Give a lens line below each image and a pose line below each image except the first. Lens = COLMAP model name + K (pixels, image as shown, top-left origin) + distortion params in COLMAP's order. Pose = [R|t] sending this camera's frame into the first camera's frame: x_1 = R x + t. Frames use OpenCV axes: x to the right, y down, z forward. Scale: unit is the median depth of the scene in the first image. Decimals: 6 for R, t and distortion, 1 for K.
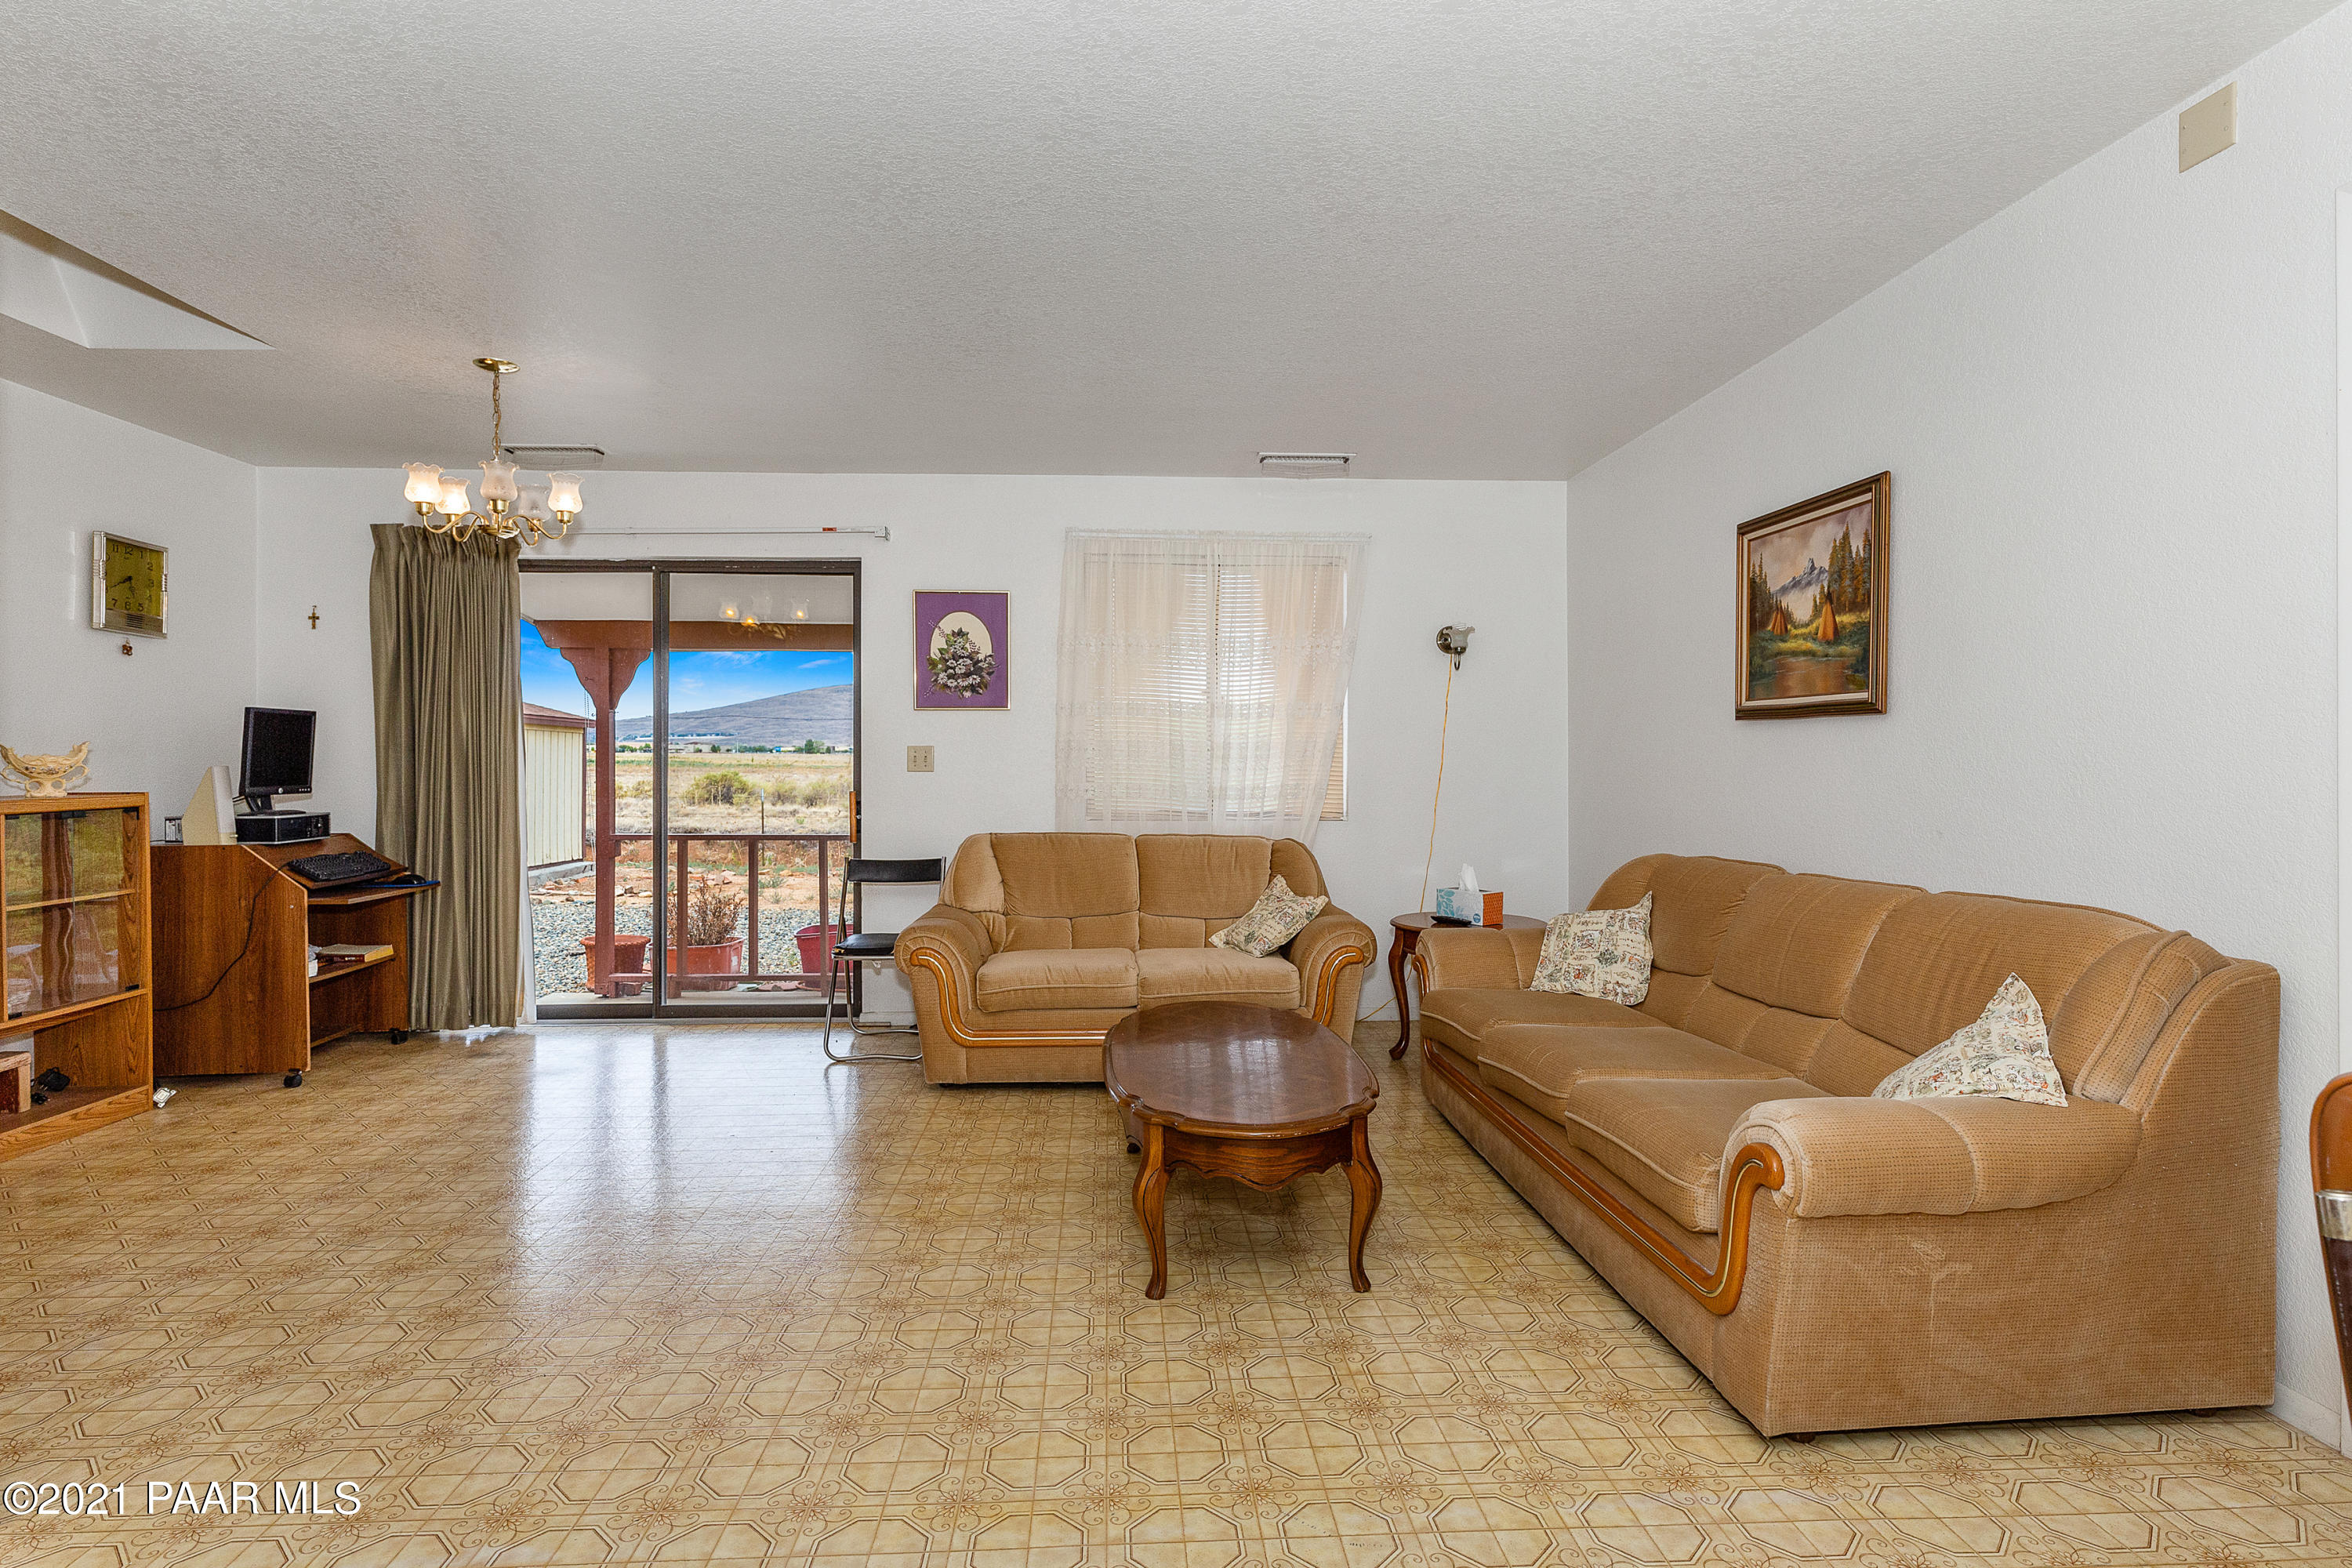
lens RADIAL K [[1160.6, 0, 1173.3], [0, 1160.6, 780.6], [0, 0, 1]] dist [-0.004064, -0.000461]
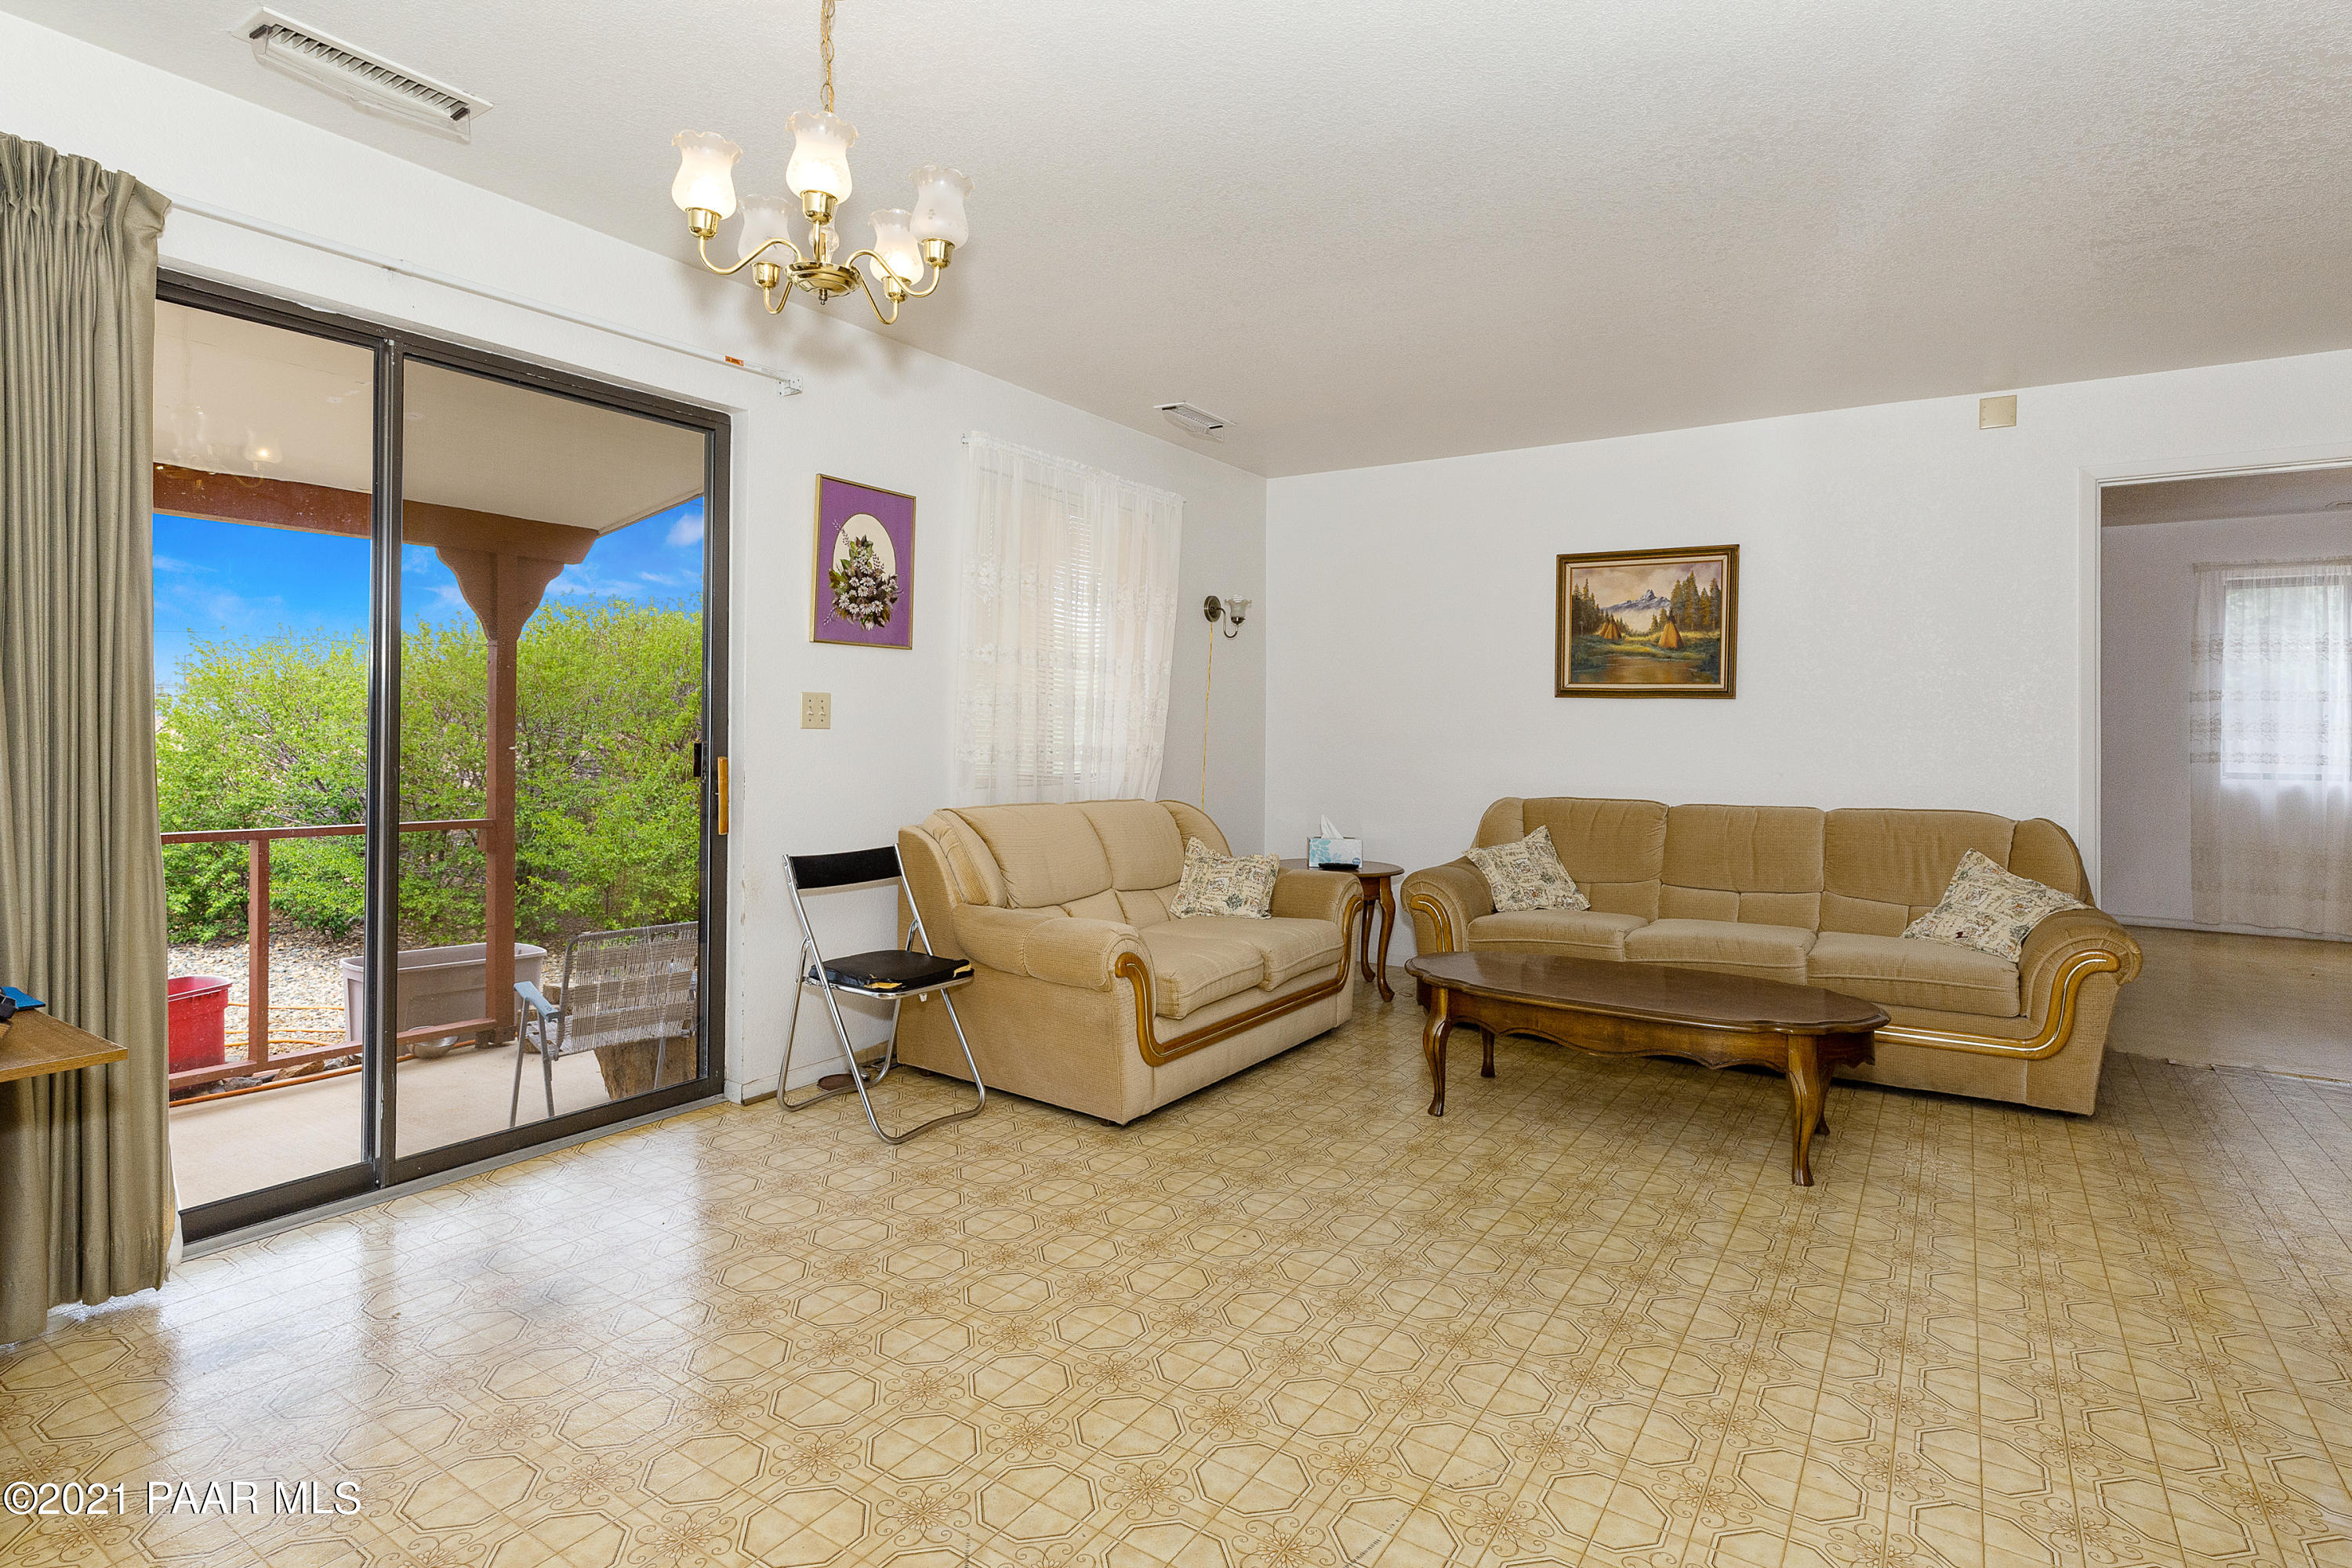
lens RADIAL K [[1160.6, 0, 1190.1], [0, 1160.6, 734.2], [0, 0, 1]] dist [-0.004064, -0.000461]
pose [[0.608374, 0.003407, 0.793643, -0.874125], [-0.002710, 0.999994, -0.002215, -0.004157], [-0.793646, -0.000803, 0.608379, 0.515204]]
